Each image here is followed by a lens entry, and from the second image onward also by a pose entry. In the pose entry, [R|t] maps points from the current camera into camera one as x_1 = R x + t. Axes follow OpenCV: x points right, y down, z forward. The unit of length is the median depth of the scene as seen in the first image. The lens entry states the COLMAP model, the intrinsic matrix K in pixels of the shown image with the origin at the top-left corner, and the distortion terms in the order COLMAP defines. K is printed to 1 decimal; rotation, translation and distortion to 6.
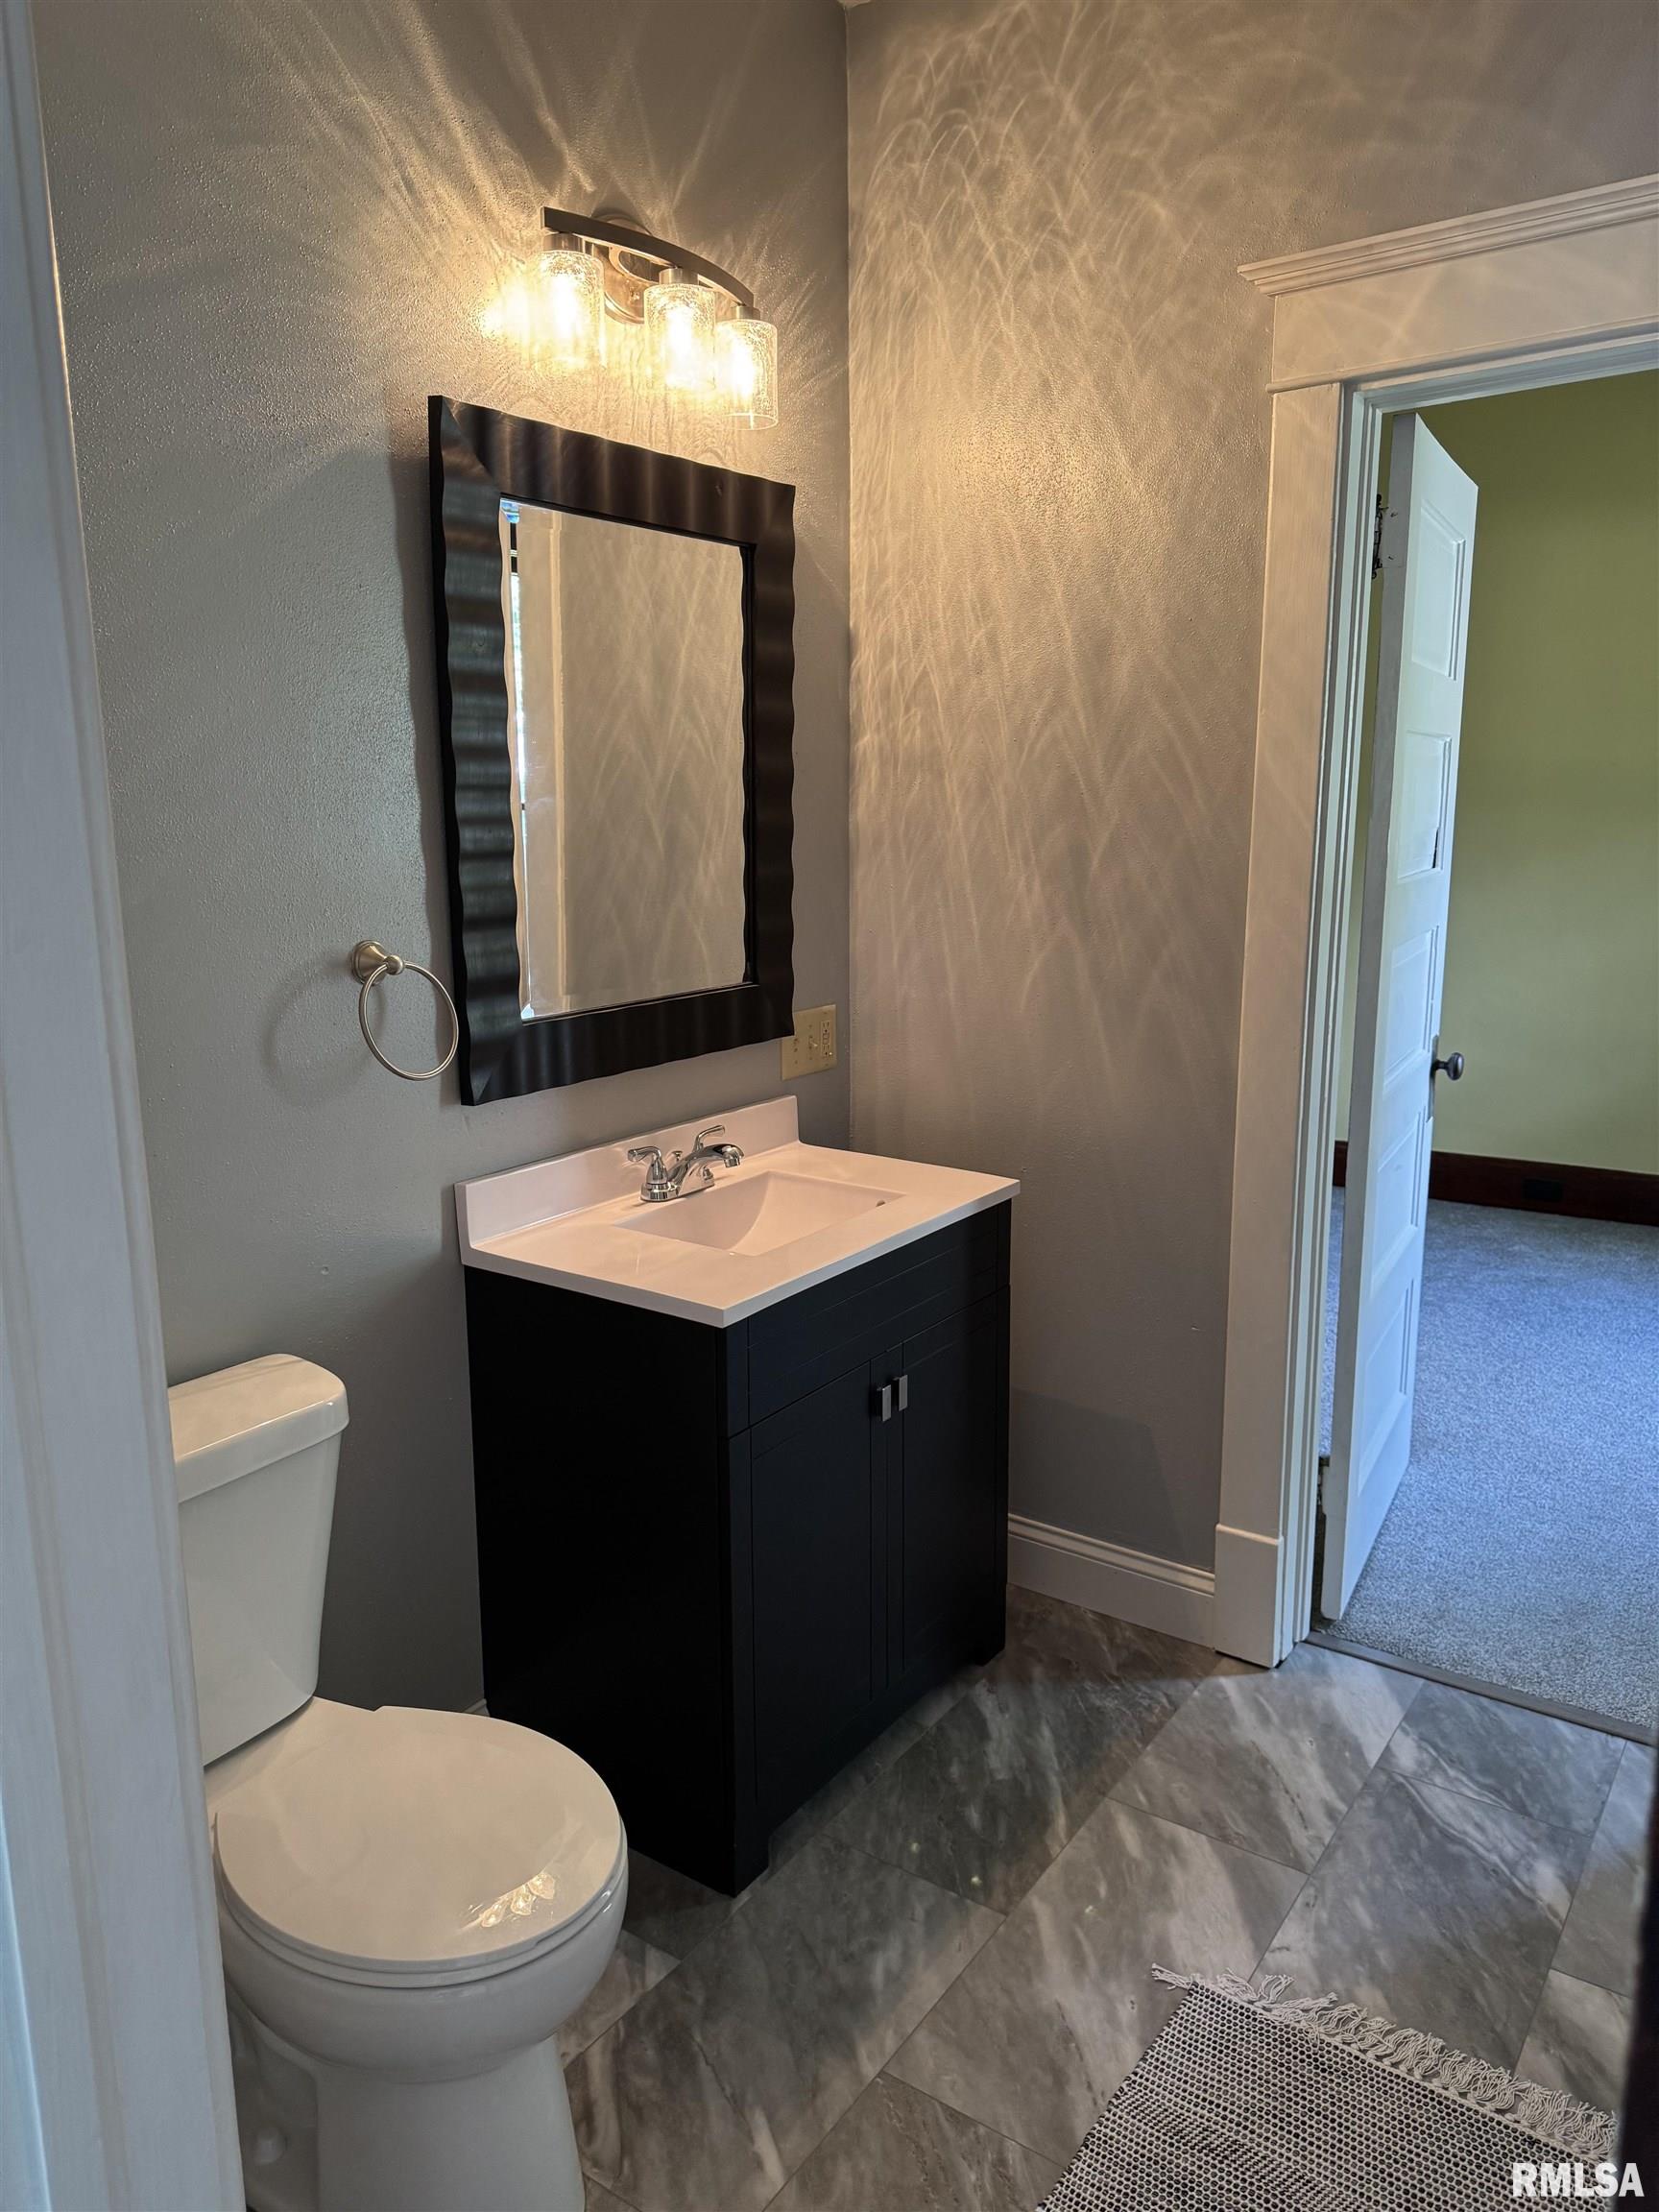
lens RADIAL K [[1532.7, 0, 826.4], [0, 1532.7, 1038.9], [0, 0, 1]] dist [-0.005973, -0.011545]
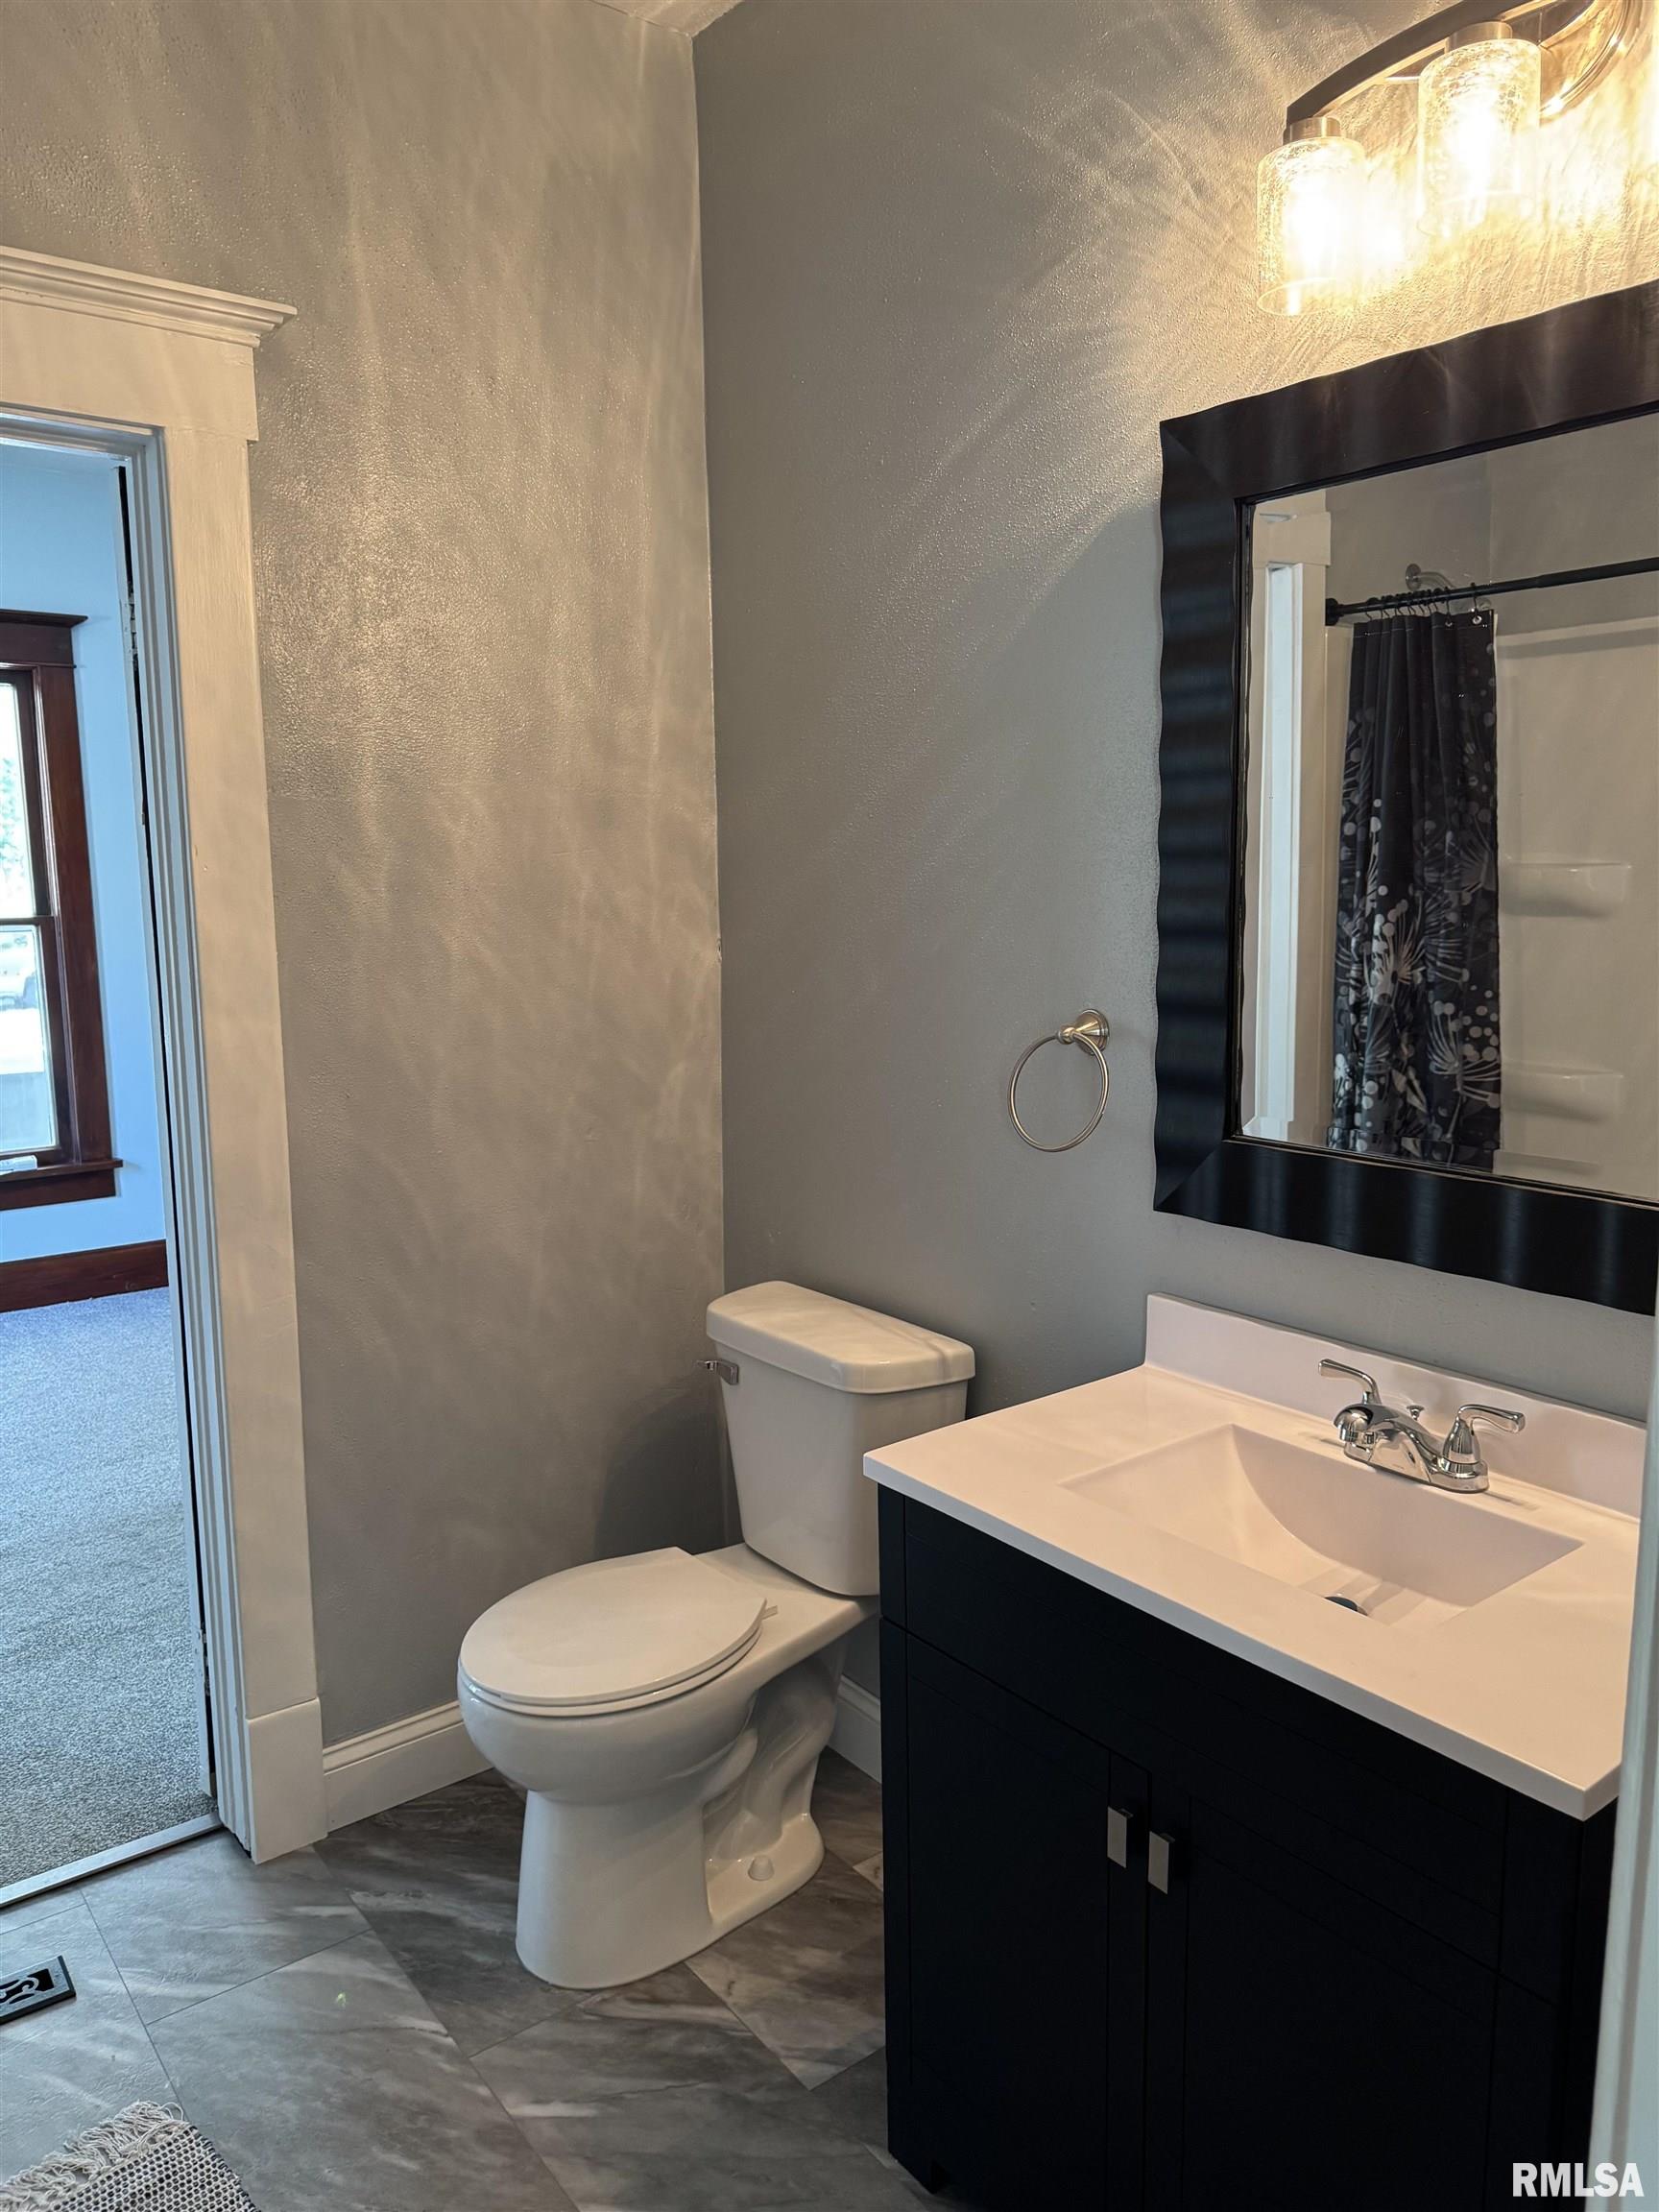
lens RADIAL K [[1532.7, 0, 826.4], [0, 1532.7, 1038.9], [0, 0, 1]] dist [-0.005973, -0.011545]
pose [[-0.283922, 0.125580, -0.950588, 0.735202], [-0.133368, 0.976577, 0.168848, -0.201468], [0.949527, 0.174718, -0.260524, 1.161767]]
